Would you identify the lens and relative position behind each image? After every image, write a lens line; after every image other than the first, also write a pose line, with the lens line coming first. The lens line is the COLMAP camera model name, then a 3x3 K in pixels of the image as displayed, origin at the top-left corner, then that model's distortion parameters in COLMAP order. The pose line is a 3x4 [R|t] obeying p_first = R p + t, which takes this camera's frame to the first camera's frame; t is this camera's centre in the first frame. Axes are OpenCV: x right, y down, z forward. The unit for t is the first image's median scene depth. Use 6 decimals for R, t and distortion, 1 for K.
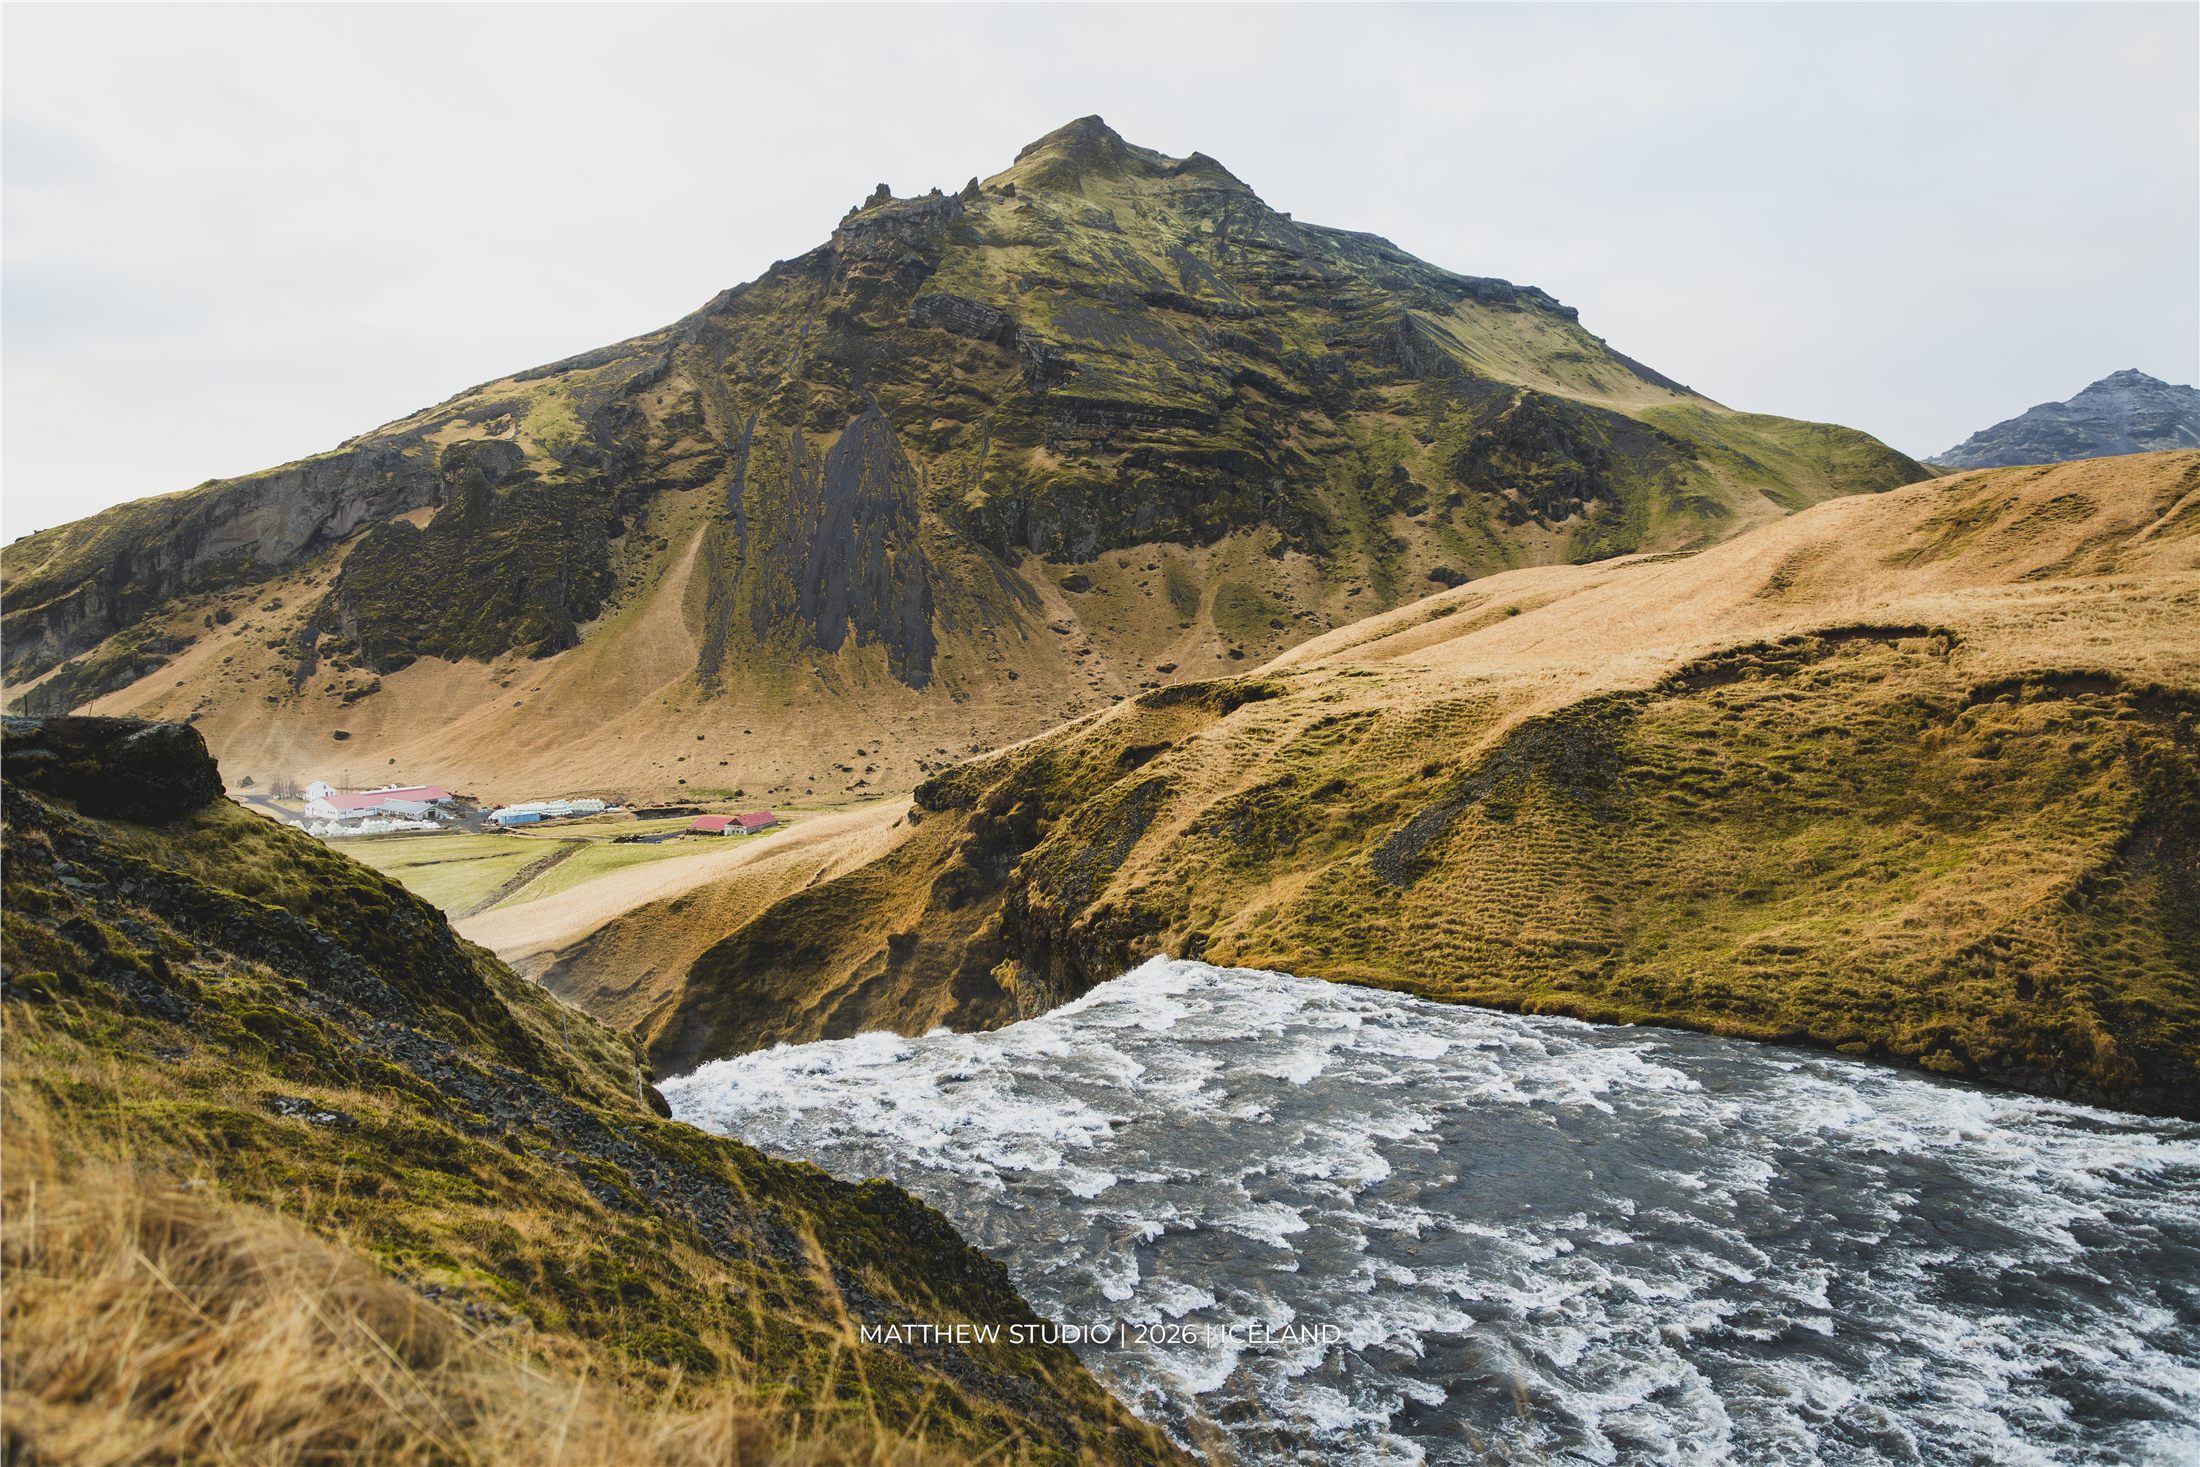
lens RADIAL K [[1557.9, 0, 1100.0], [0, 1557.9, 733.5], [0, 0, 1]] dist [0.030979, -0.005286]
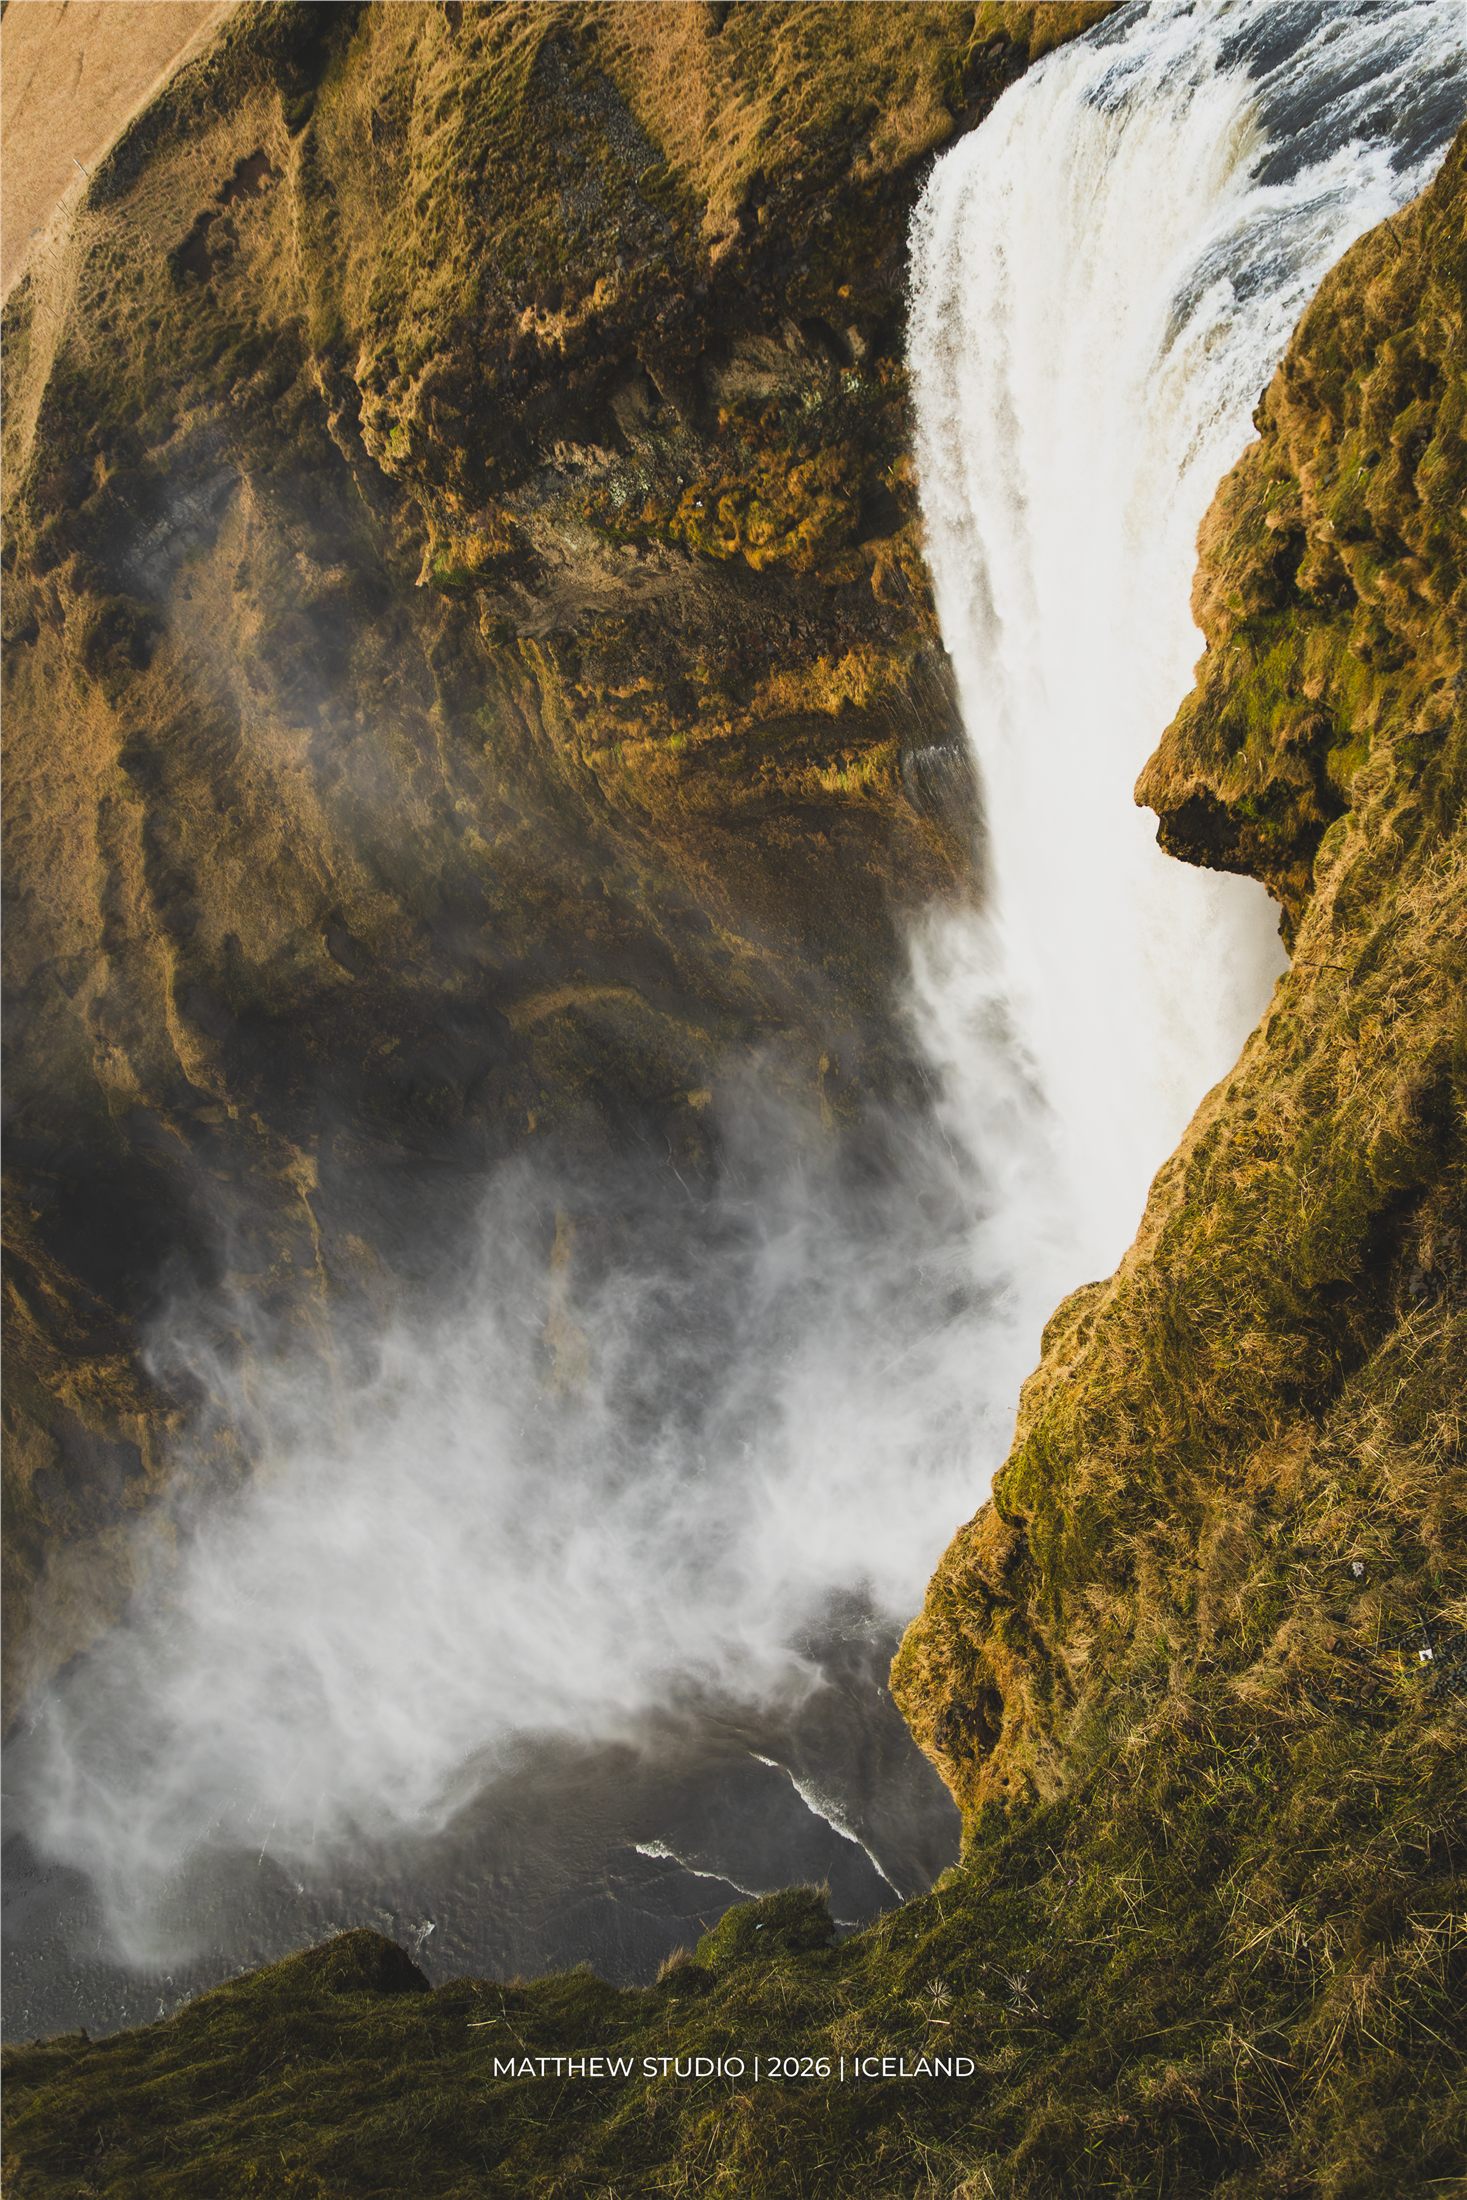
lens RADIAL K [[1594.5, 0, 727.1], [0, 1594.5, 1108.6], [0, 0, 1]] dist [0.009873, -0.002246]
pose [[0.538796, -0.771981, 0.337260, -0.341640], [0.544386, 0.624578, 0.559952, -0.015805], [-0.642917, -0.118100, 0.756776, 0.309844]]
